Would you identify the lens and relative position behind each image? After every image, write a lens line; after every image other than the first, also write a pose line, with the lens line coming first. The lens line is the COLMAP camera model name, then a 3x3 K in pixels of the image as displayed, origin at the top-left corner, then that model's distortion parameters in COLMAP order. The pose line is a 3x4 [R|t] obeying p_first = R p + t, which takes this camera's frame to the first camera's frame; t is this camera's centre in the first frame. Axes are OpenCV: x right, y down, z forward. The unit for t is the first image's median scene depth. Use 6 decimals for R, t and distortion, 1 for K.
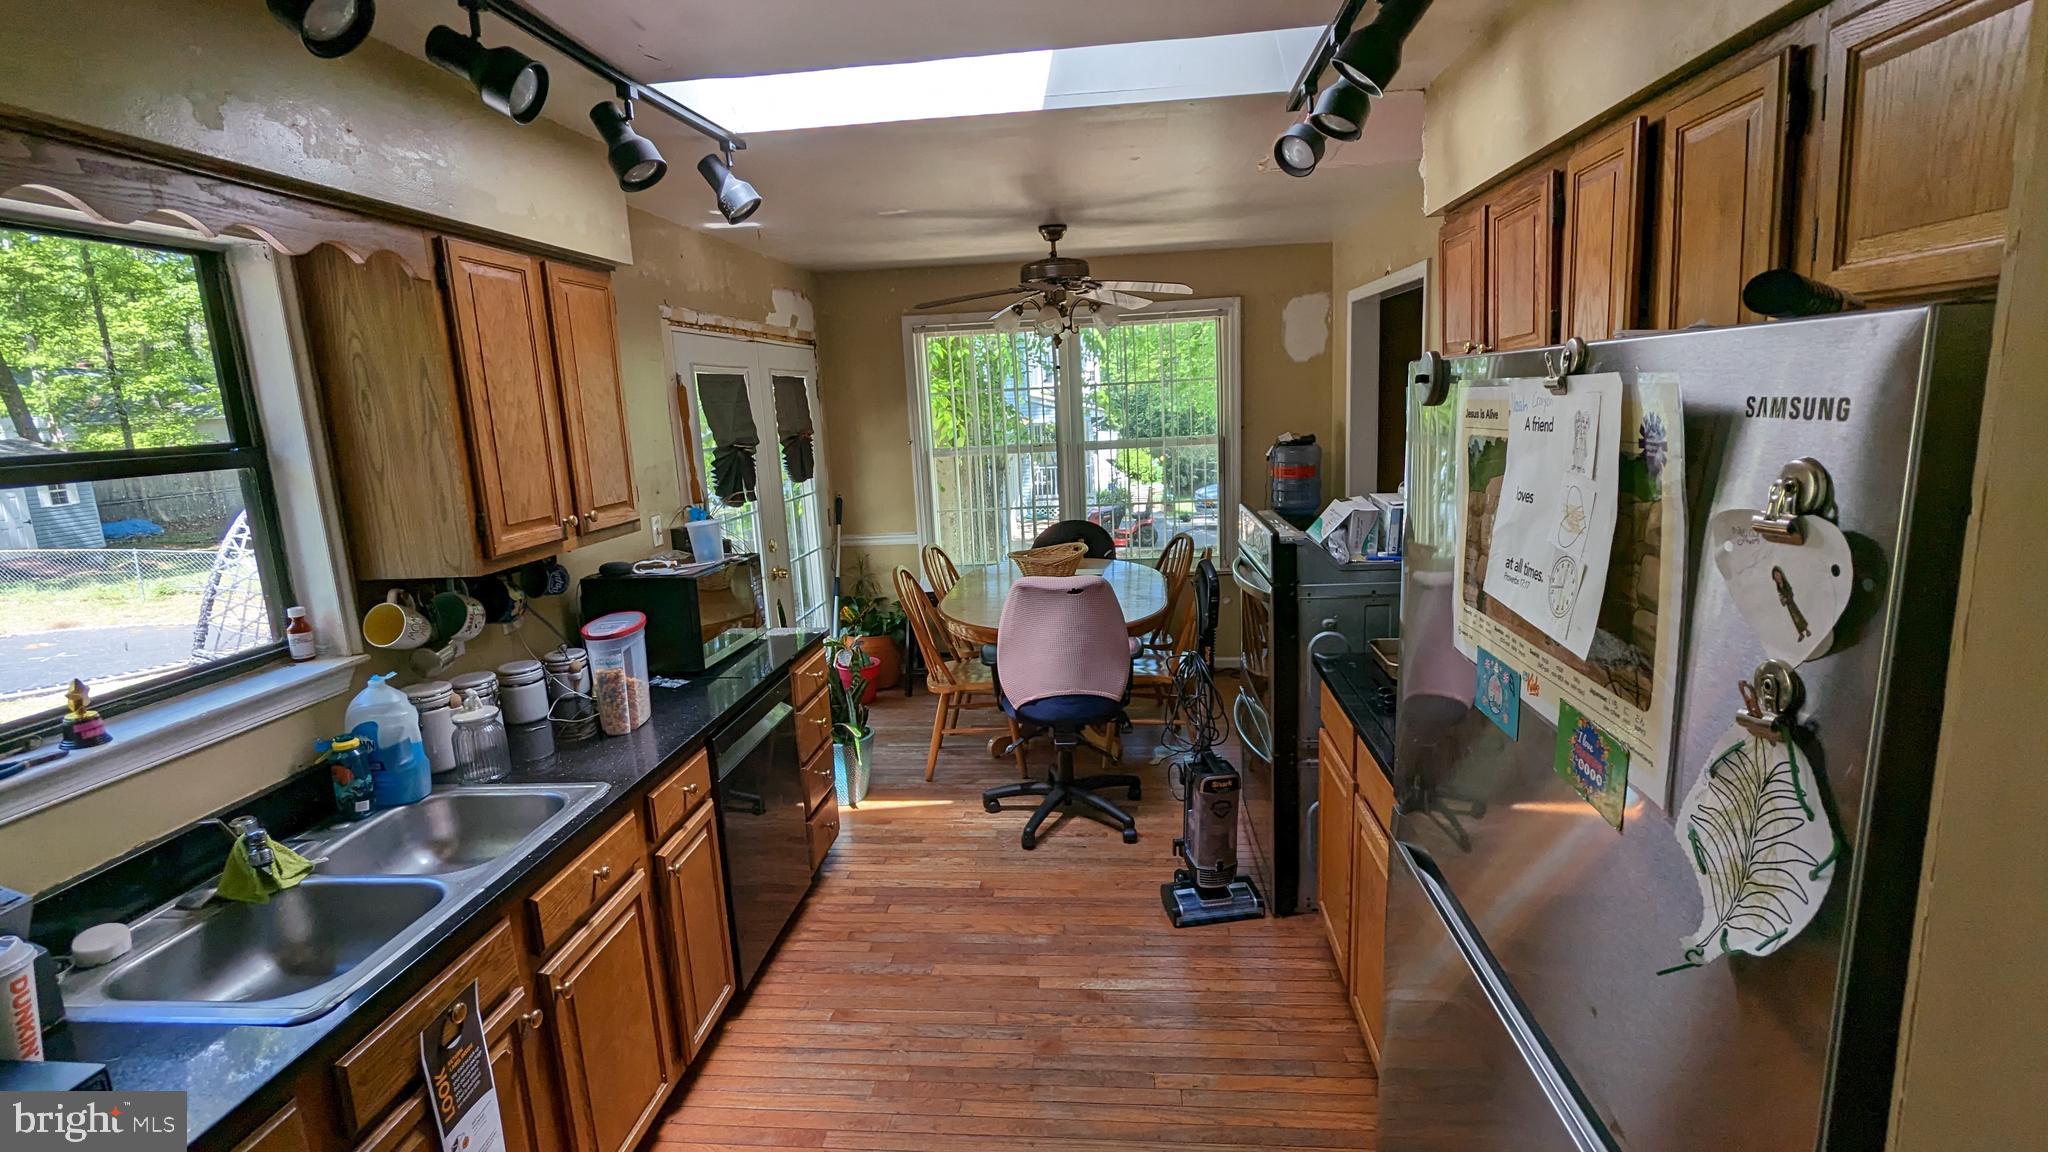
lens RADIAL K [[963.3, 0, 1025.8], [0, 963.3, 572.8], [0, 0, 1]] dist [-0.001660, 0.000315]
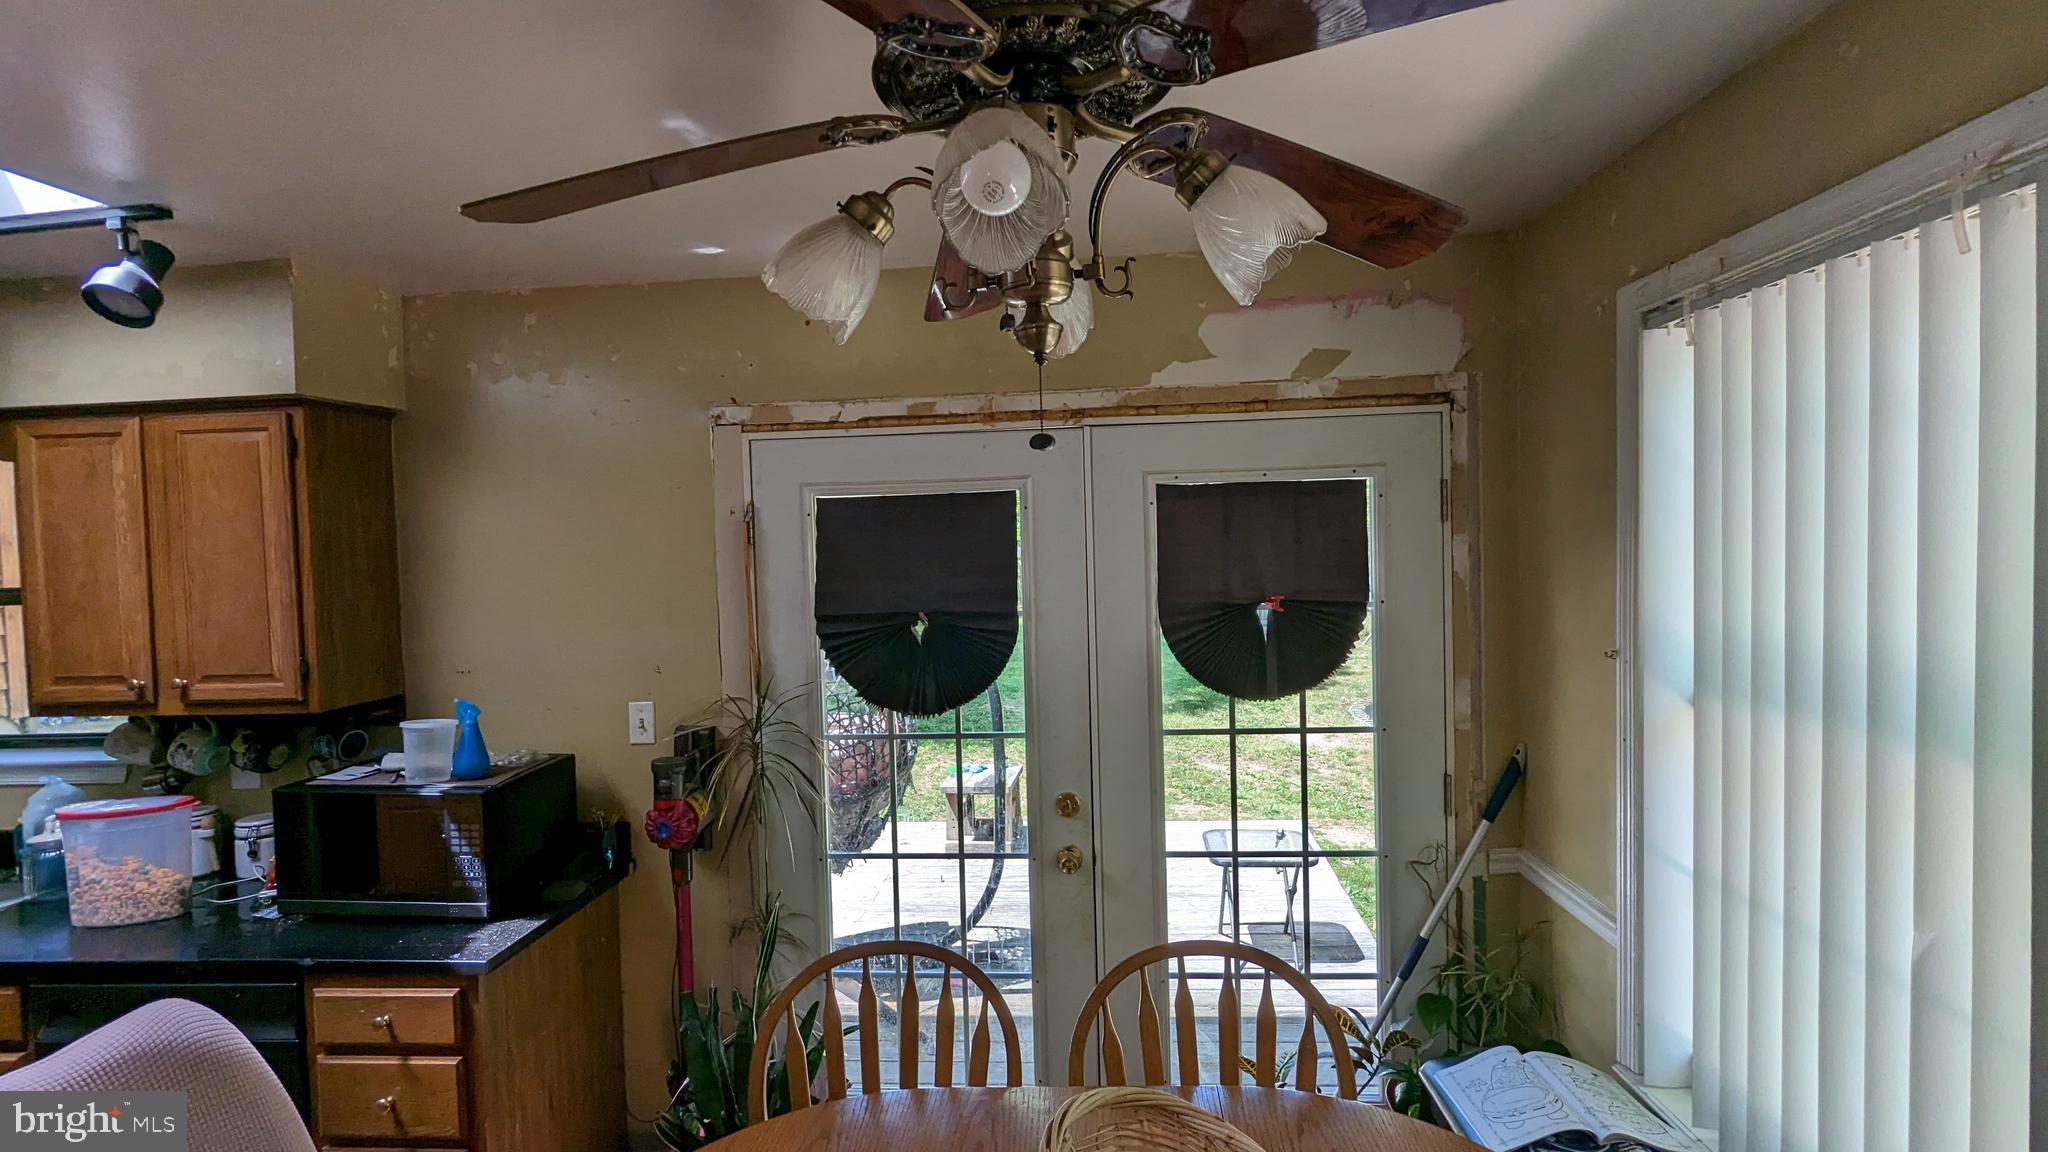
lens RADIAL K [[963.3, 0, 1019.6], [0, 963.3, 580.1], [0, 0, 1]] dist [-0.001660, 0.000315]
pose [[0.016356, 0.084407, -0.996297, 0.287381], [-0.149880, 0.985379, 0.081021, -0.222483], [0.988569, 0.148000, 0.028768, 1.102080]]
